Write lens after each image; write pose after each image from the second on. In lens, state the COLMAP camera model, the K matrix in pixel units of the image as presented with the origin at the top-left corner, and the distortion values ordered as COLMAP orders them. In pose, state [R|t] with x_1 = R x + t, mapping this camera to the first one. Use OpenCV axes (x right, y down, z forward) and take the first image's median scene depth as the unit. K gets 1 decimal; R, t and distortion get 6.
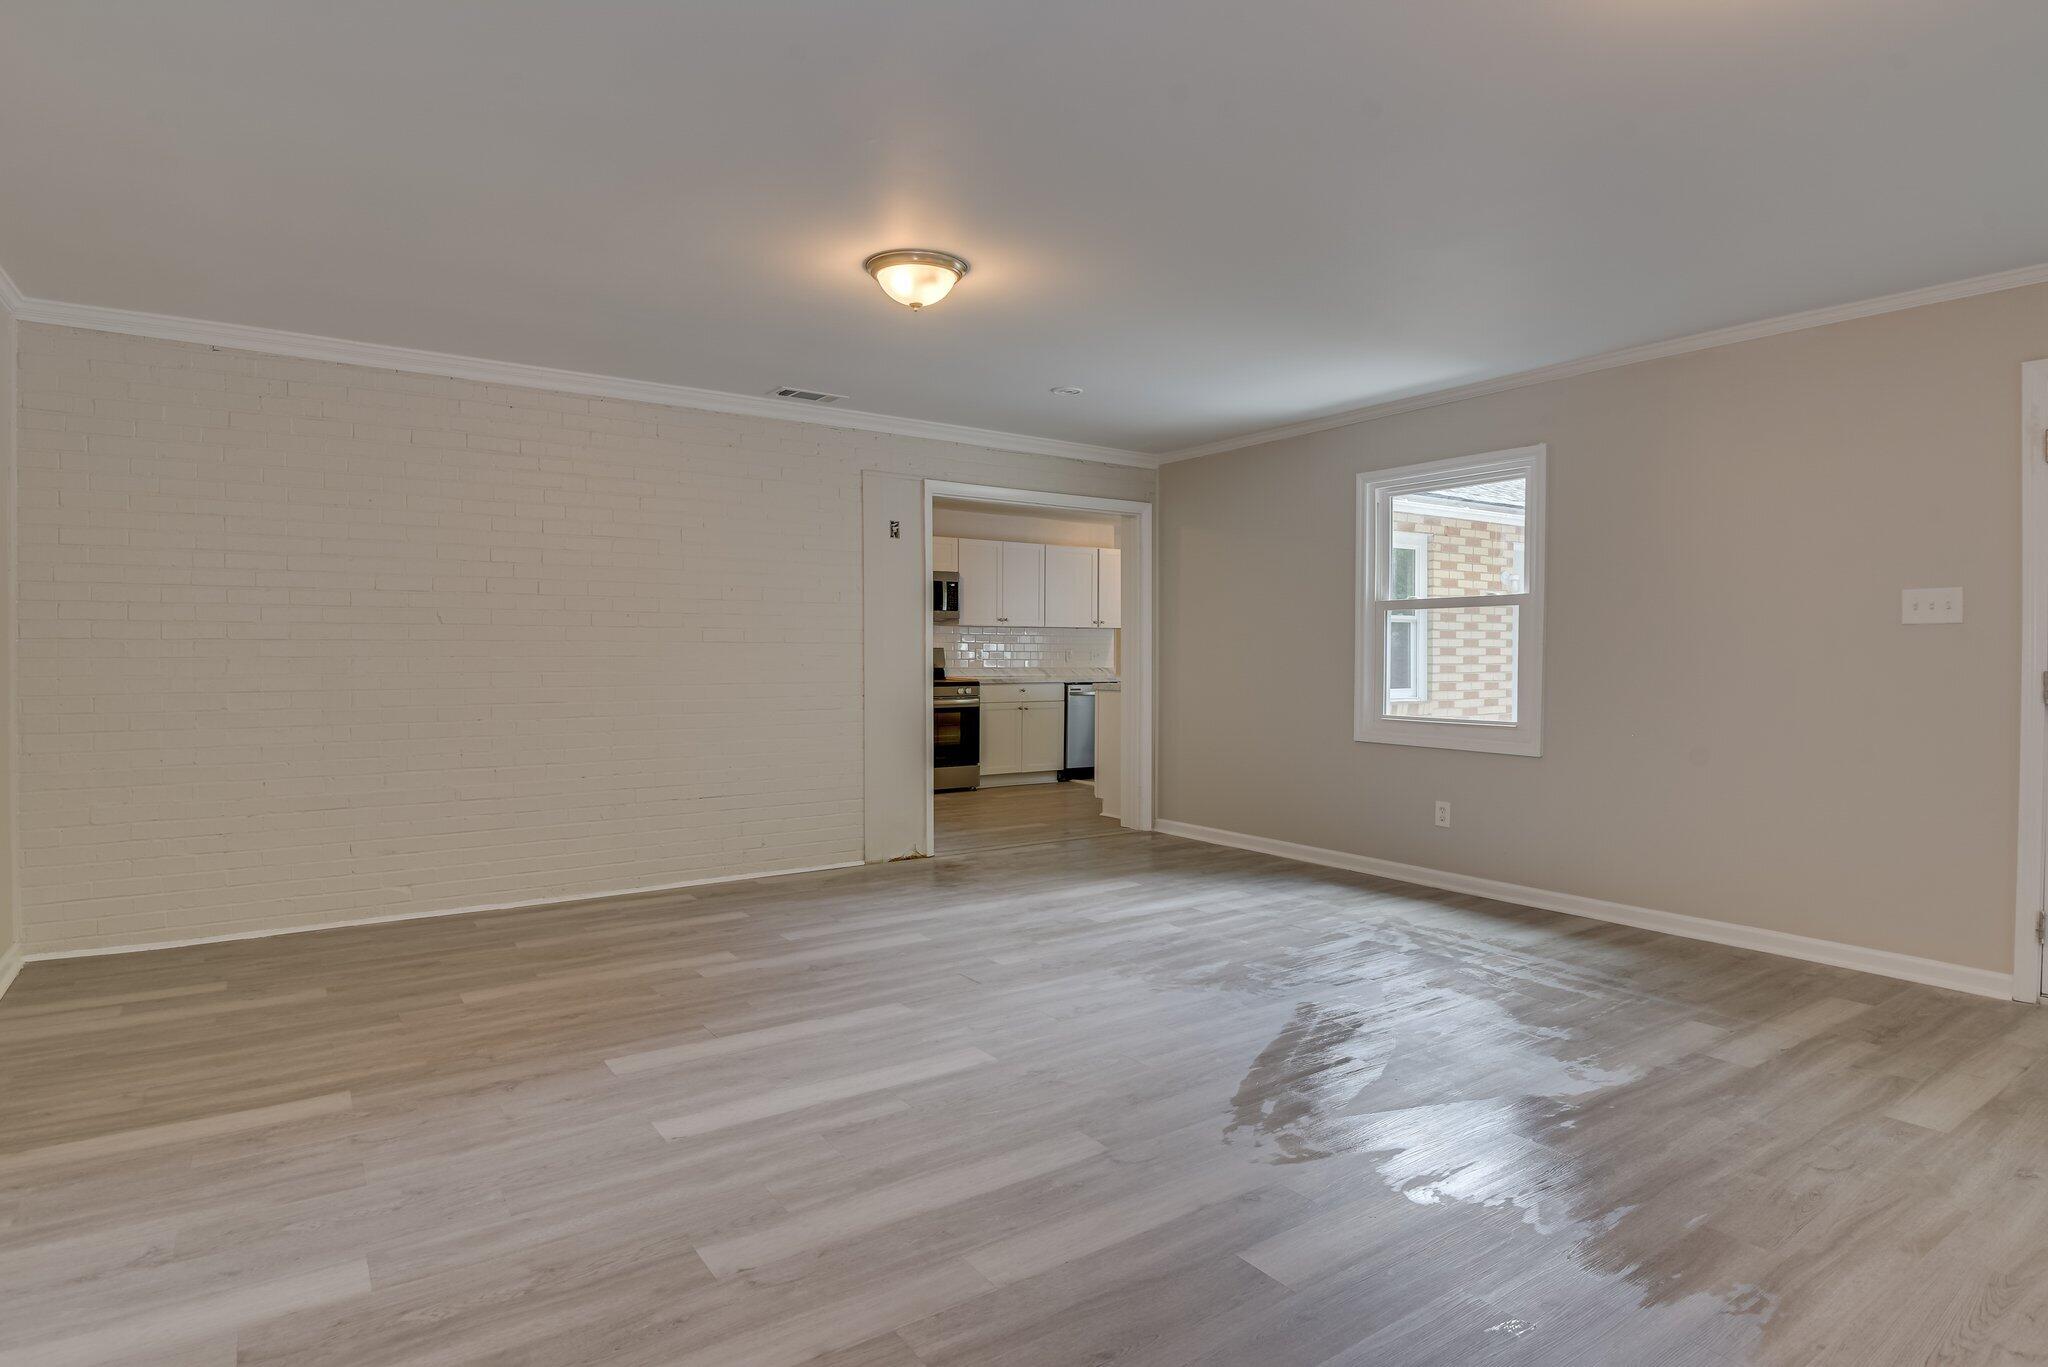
lens RADIAL K [[1100.7, 0, 1056.5], [0, 1100.7, 664.5], [0, 0, 1]] dist [-0.015974, -0.008126]
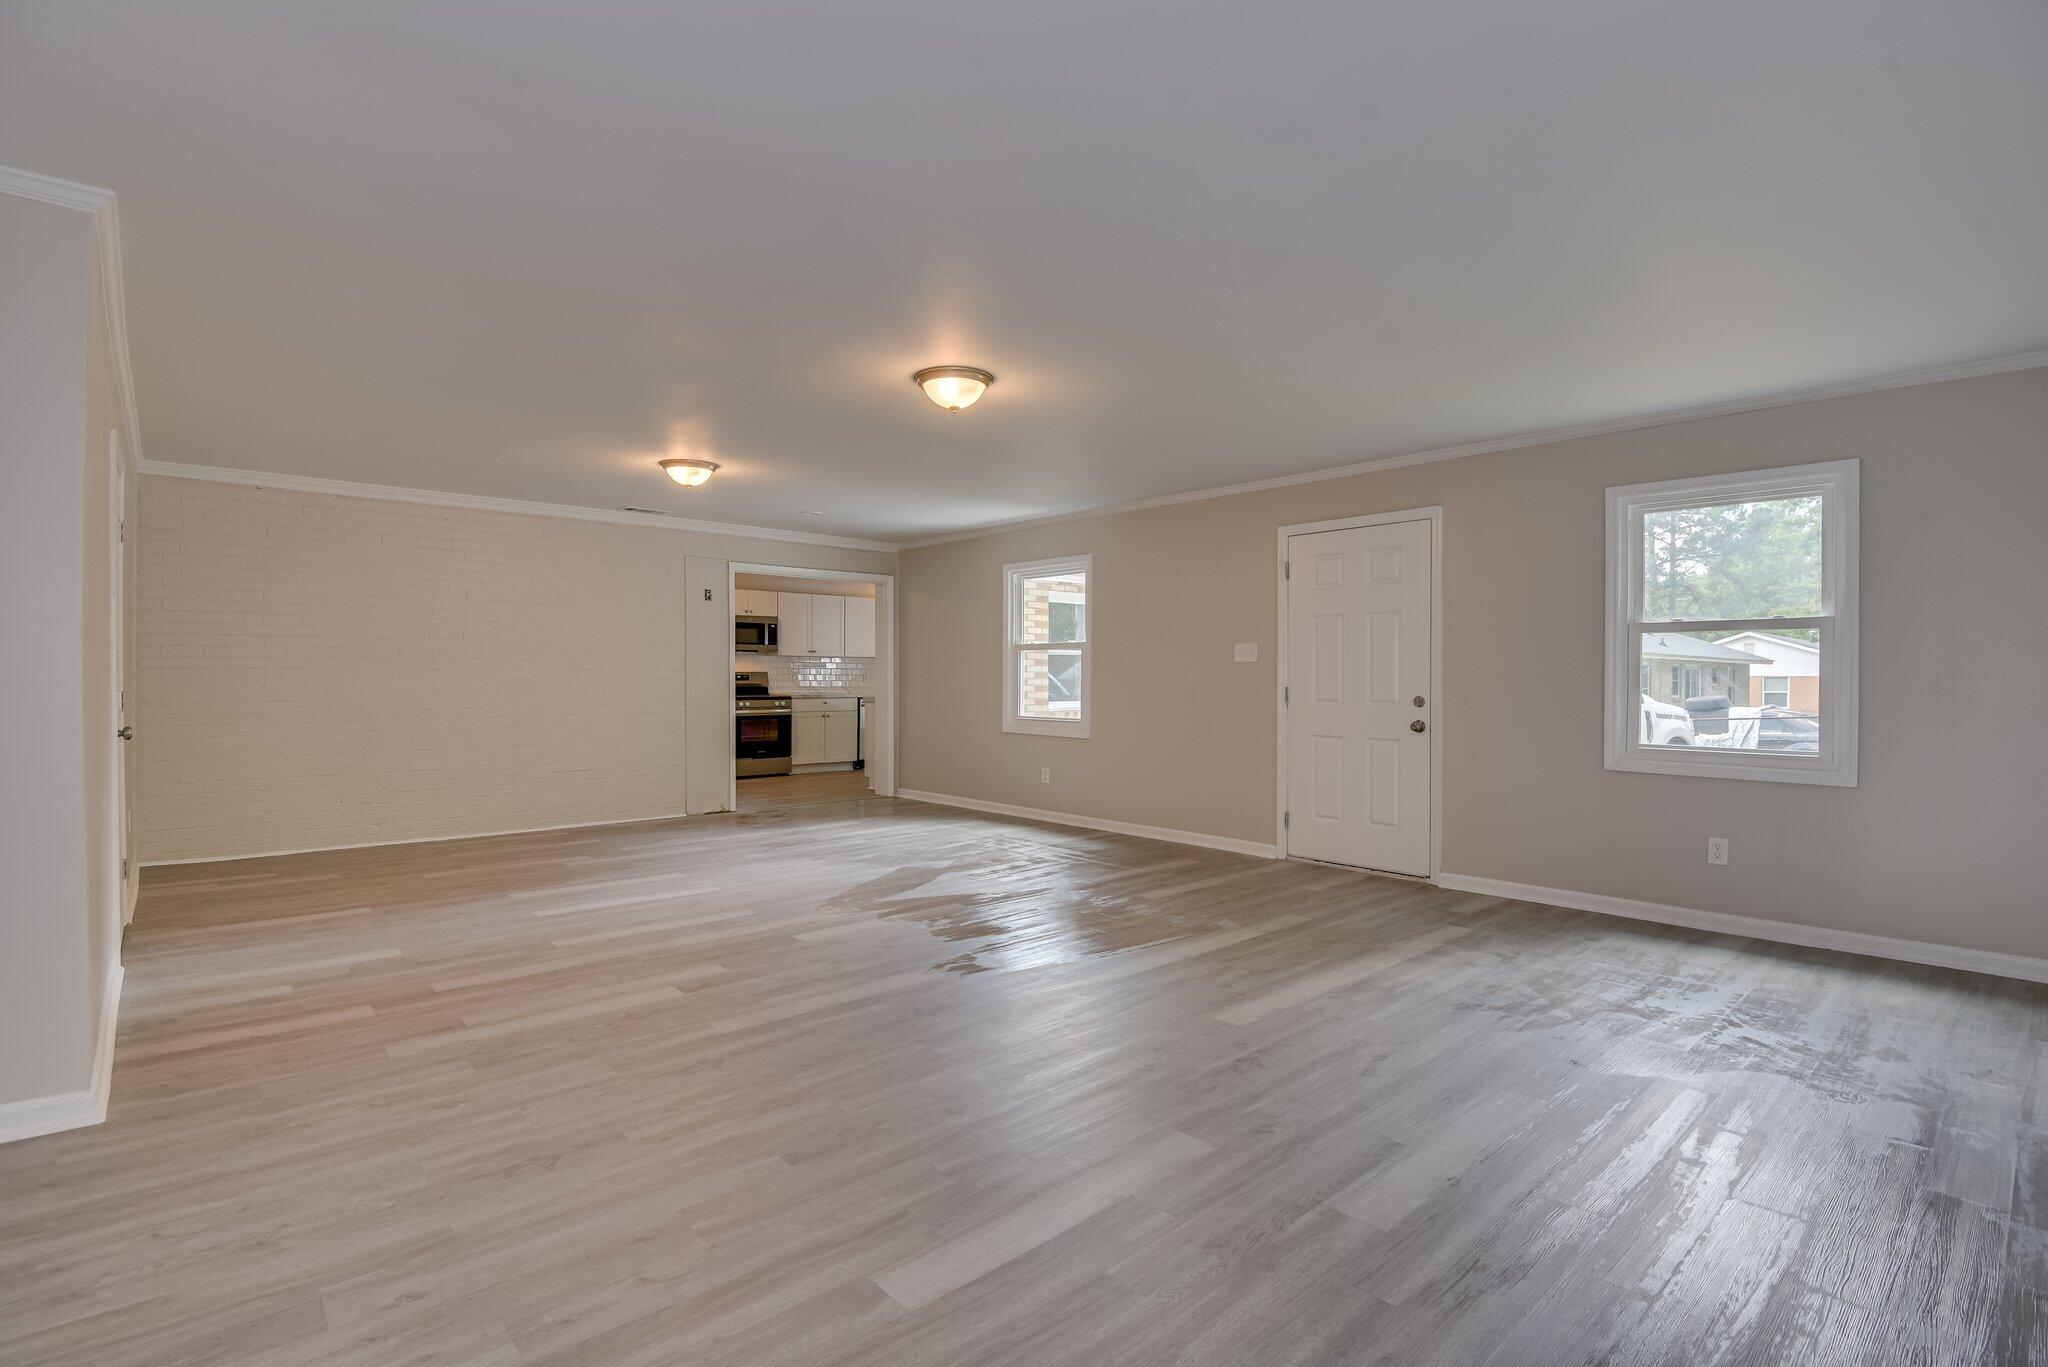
lens RADIAL K [[949.4, 0, 1033.1], [0, 949.4, 673.9], [0, 0, 1]] dist [-0.019829, -0.010930]
pose [[0.992648, 0.000072, 0.121038, 0.210827], [0.001186, 0.999946, -0.010326, -0.000261], [-0.121033, 0.010394, 0.992594, -0.526633]]
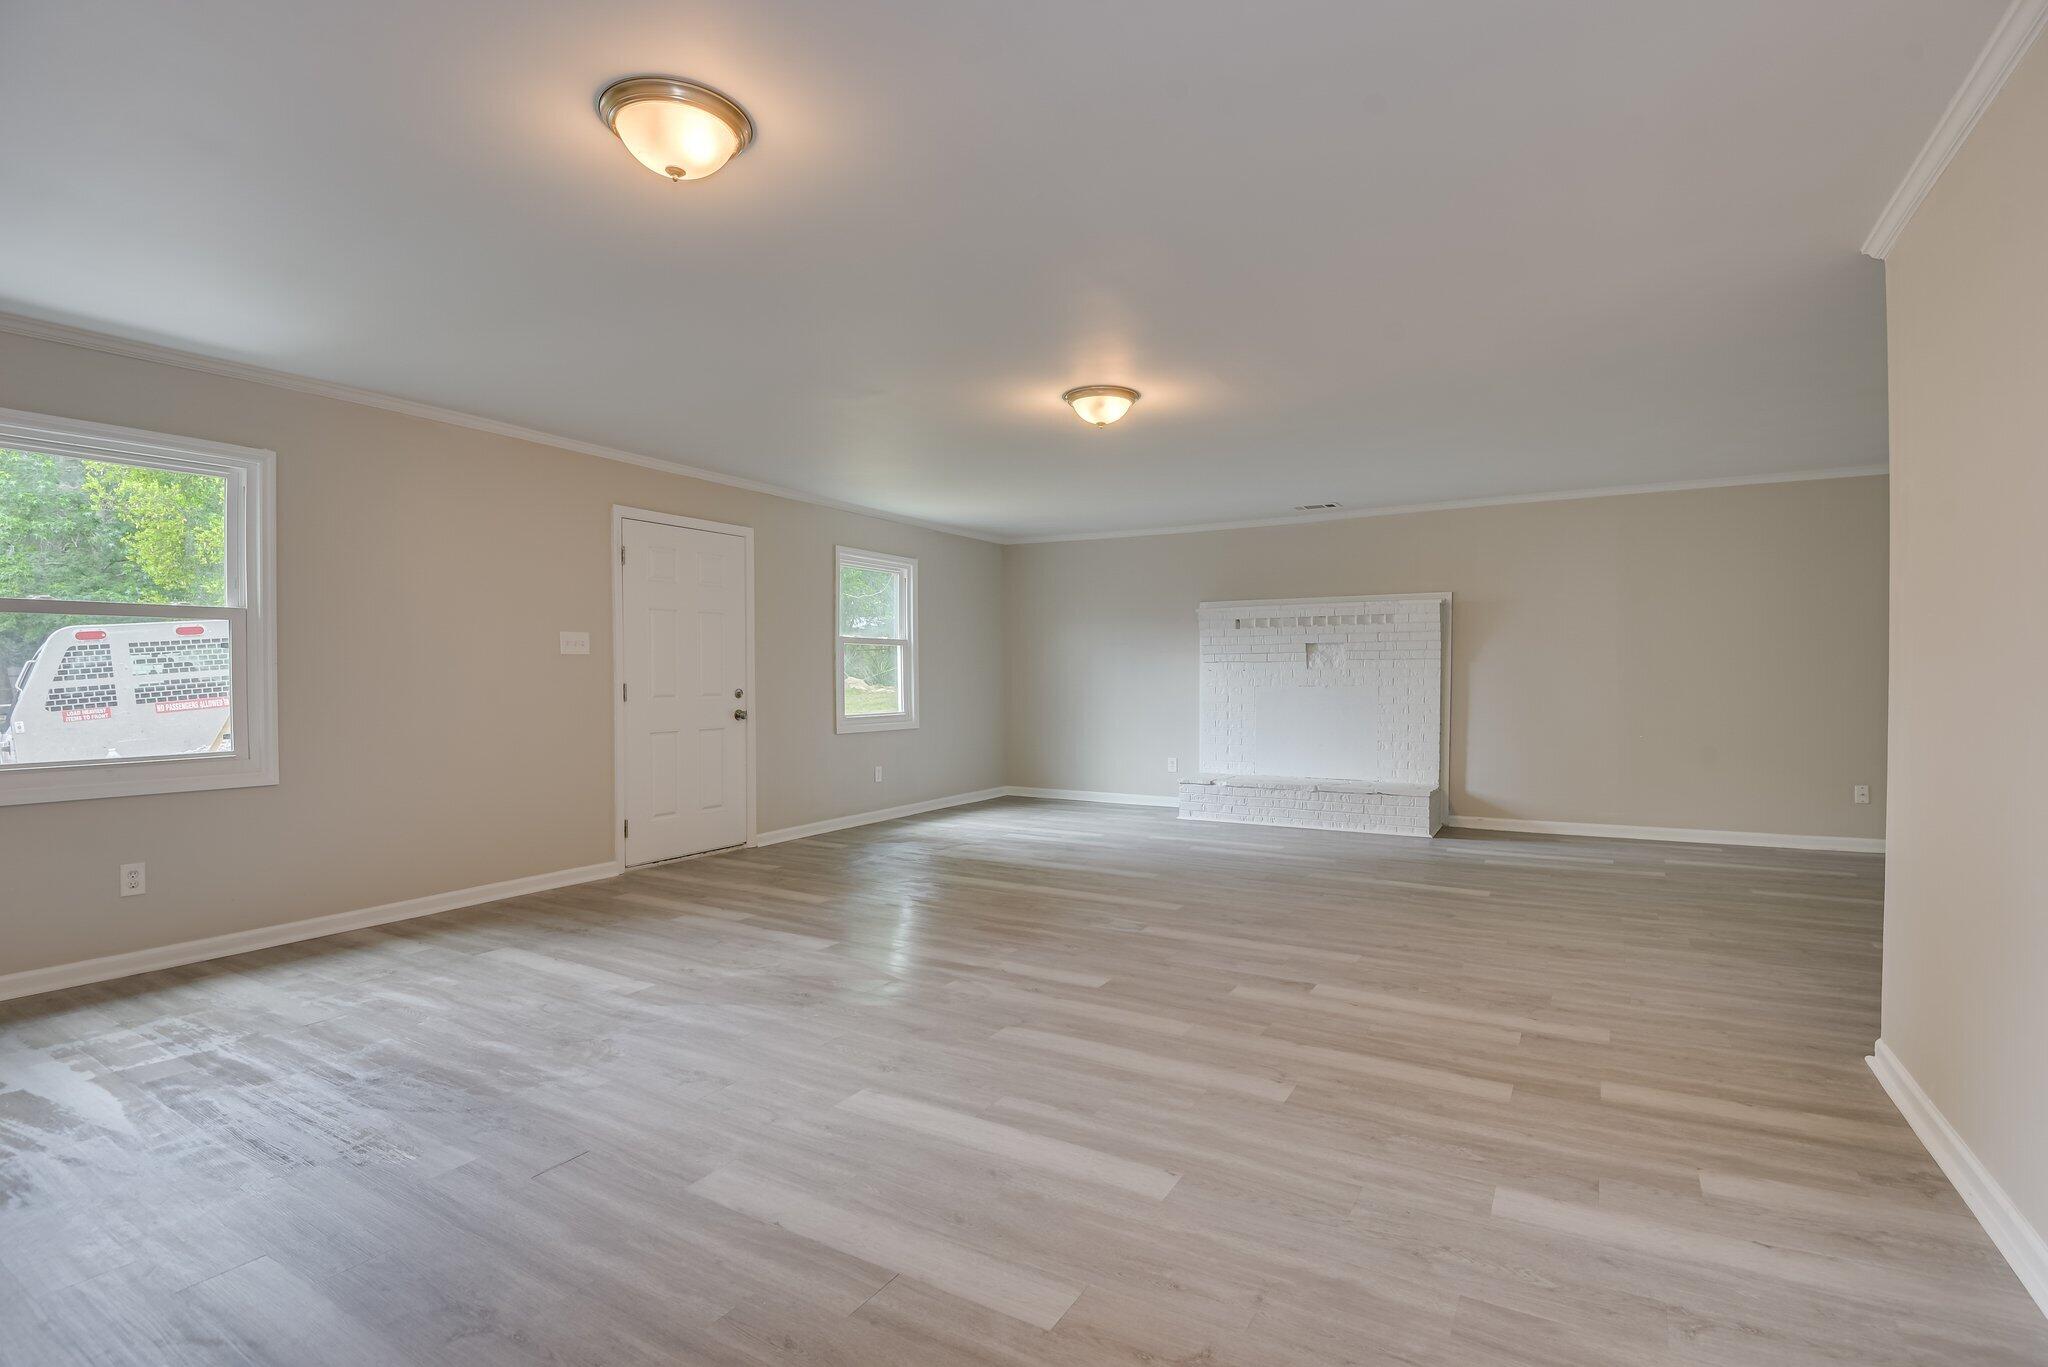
lens RADIAL K [[967.2, 0, 982.8], [0, 967.2, 672.9], [0, 0, 1]] dist [-0.022727, -0.007323]
pose [[-0.369896, -0.003204, 0.929068, -0.647417], [0.011961, 0.999895, 0.008211, -0.013310], [-0.928996, 0.014150, -0.369818, 0.880875]]
